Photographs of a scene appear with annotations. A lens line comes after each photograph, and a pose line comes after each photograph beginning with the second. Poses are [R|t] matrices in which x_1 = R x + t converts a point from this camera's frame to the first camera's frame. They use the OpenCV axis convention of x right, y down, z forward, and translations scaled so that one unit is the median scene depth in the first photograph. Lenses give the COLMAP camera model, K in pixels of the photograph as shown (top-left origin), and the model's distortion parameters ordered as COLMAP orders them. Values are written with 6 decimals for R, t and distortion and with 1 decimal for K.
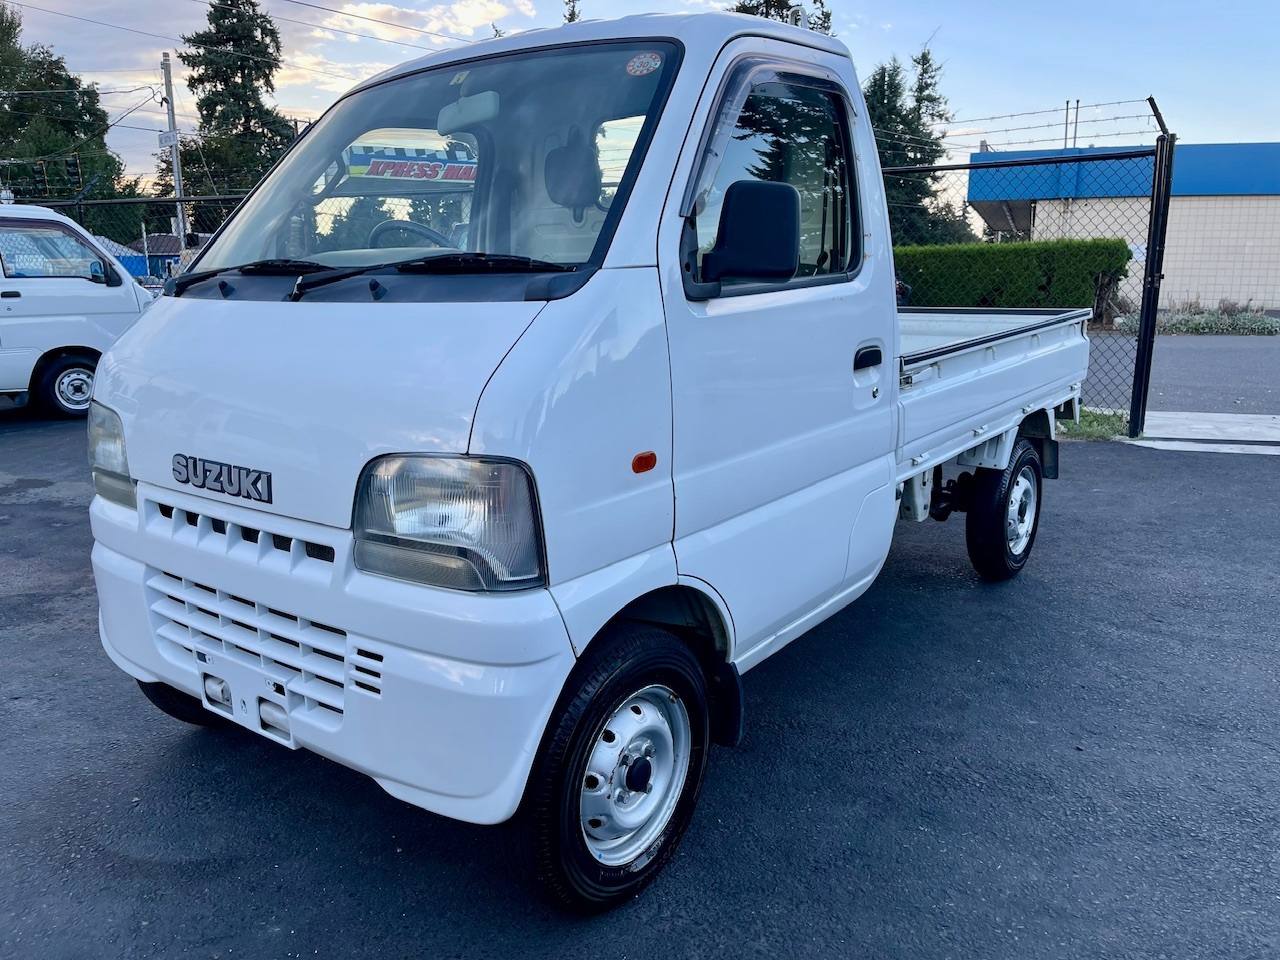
lens RADIAL K [[967.6, 0, 643.7], [0, 967.6, 477.0], [0, 0, 1]] dist [0.077135, -0.116172]
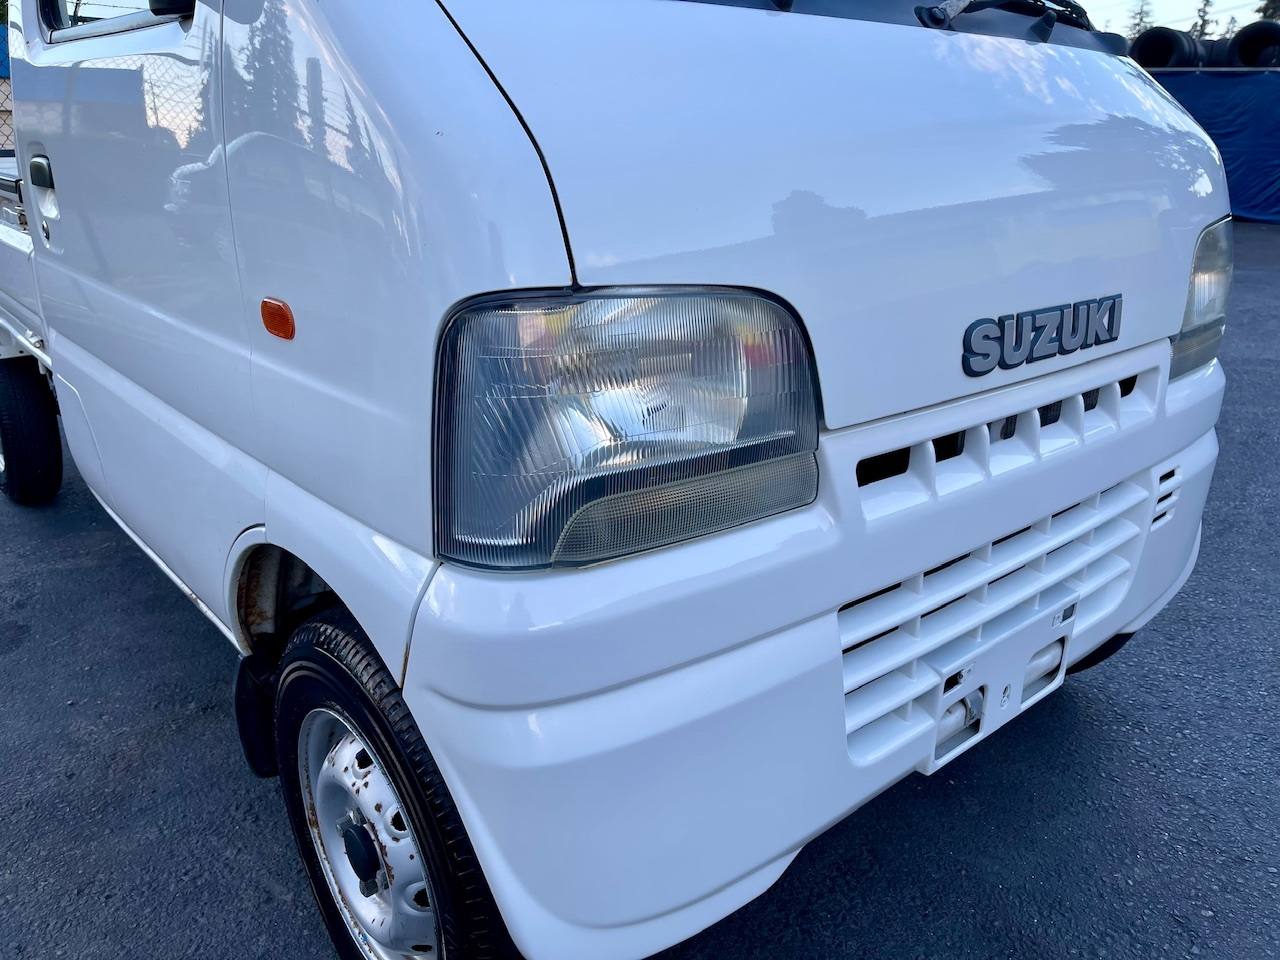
lens RADIAL K [[967.6, 0, 643.7], [0, 967.6, 477.0], [0, 0, 1]] dist [0.077135, -0.116172]
pose [[0.213963, -0.294053, 0.931532, -1.037308], [0.205005, 0.945897, 0.251500, -0.113556], [-0.955088, 0.137157, 0.262669, 1.063483]]
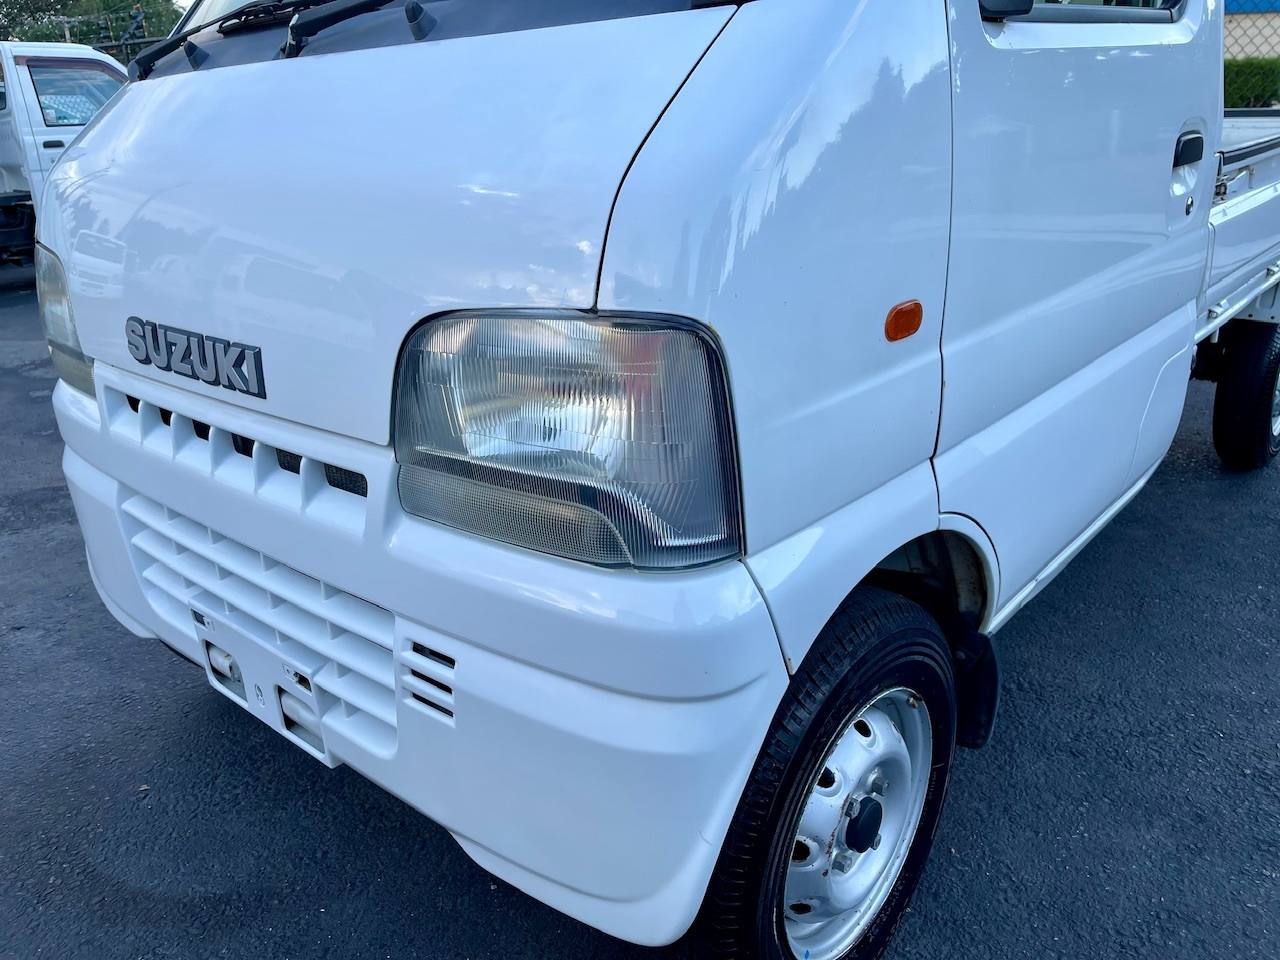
lens RADIAL K [[967.6, 0, 643.7], [0, 967.6, 477.0], [0, 0, 1]] dist [0.077135, -0.116172]
pose [[0.996655, -0.001459, -0.081711, -0.091253], [0.013080, 0.989799, 0.141870, -0.006956], [0.080670, -0.142464, 0.986507, 0.385632]]
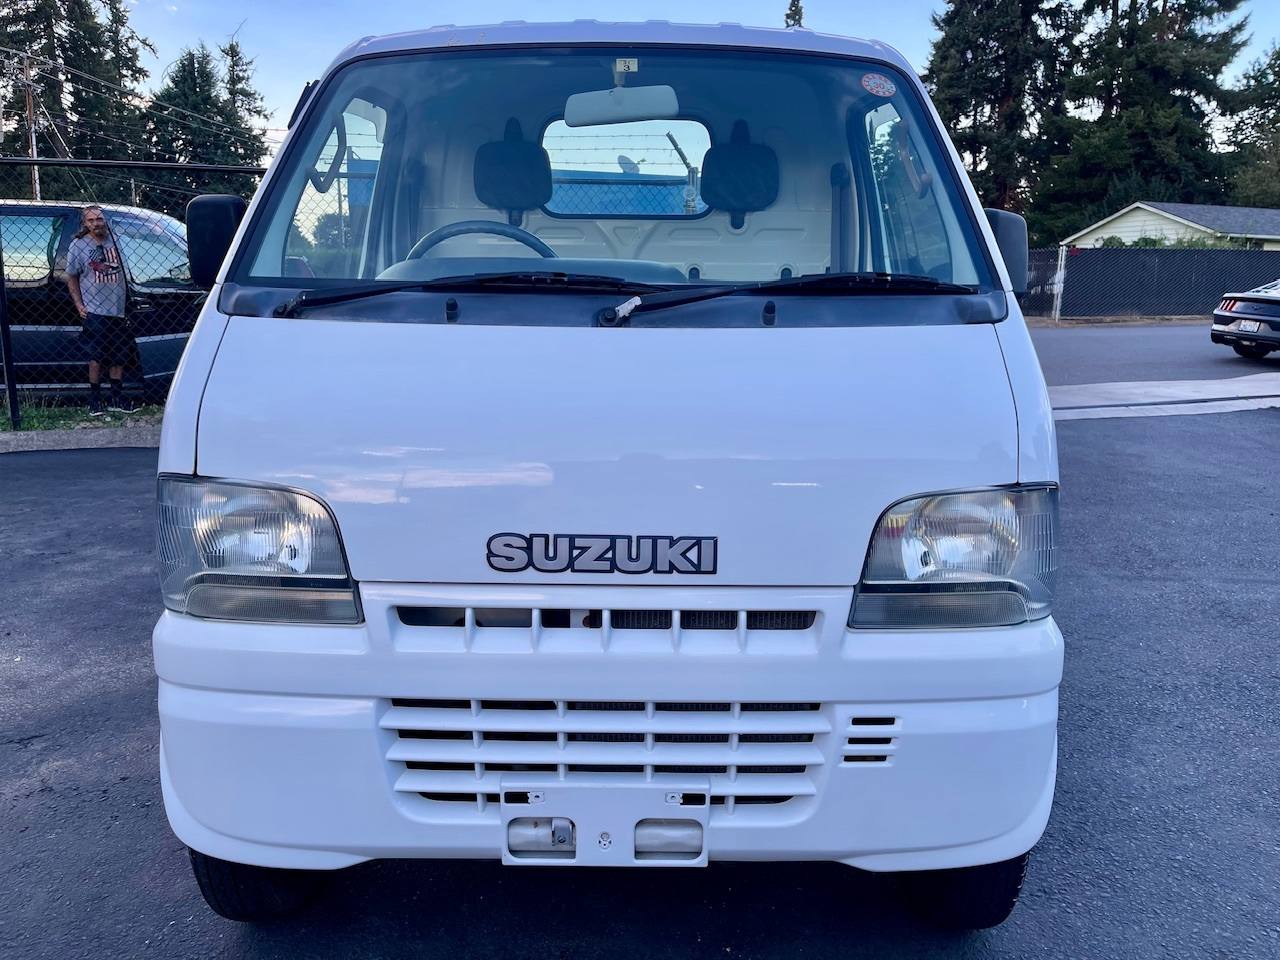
lens RADIAL K [[967.6, 0, 643.7], [0, 967.6, 477.0], [0, 0, 1]] dist [0.077135, -0.116172]
pose [[0.796605, -0.103059, 0.595651, -0.839550], [0.103959, 0.994035, 0.032956, -0.080571], [-0.595494, 0.035670, 0.802567, 0.349364]]
